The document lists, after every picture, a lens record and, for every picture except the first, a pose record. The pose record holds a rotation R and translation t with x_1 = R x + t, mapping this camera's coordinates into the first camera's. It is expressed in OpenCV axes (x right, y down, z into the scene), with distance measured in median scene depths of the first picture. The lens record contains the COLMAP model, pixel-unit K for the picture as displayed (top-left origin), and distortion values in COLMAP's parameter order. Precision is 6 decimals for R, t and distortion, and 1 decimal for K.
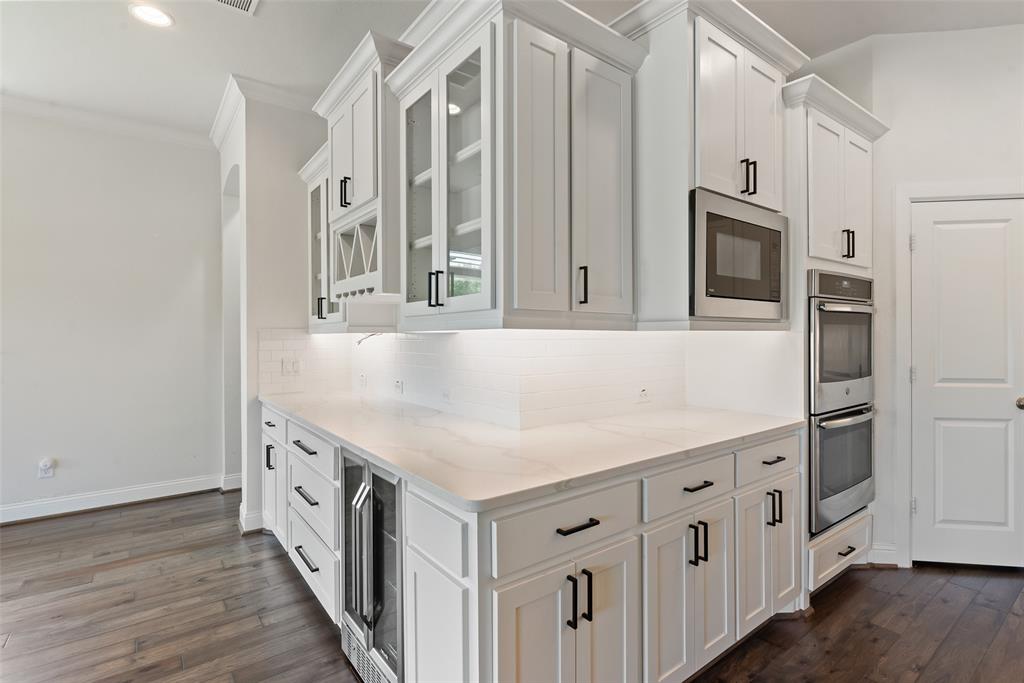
lens RADIAL K [[491.5, 0, 512.2], [0, 491.5, 336.5], [0, 0, 1]] dist [-0.002184, -0.000982]
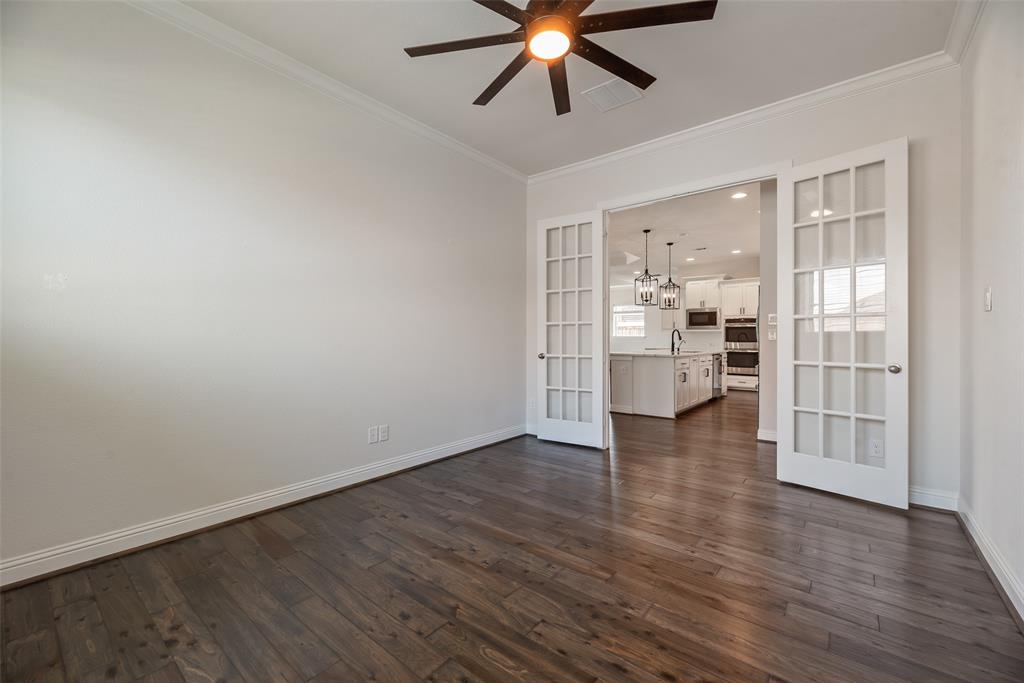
lens RADIAL K [[419.2, 0, 513.9], [0, 419.2, 337.4], [0, 0, 1]] dist [0.022106, -0.000352]
pose [[0.238802, 0.000855, -0.971068, 3.985260], [-0.004275, 0.999991, -0.000171, 0.058039], [0.971059, 0.004192, 0.238803, -1.921612]]
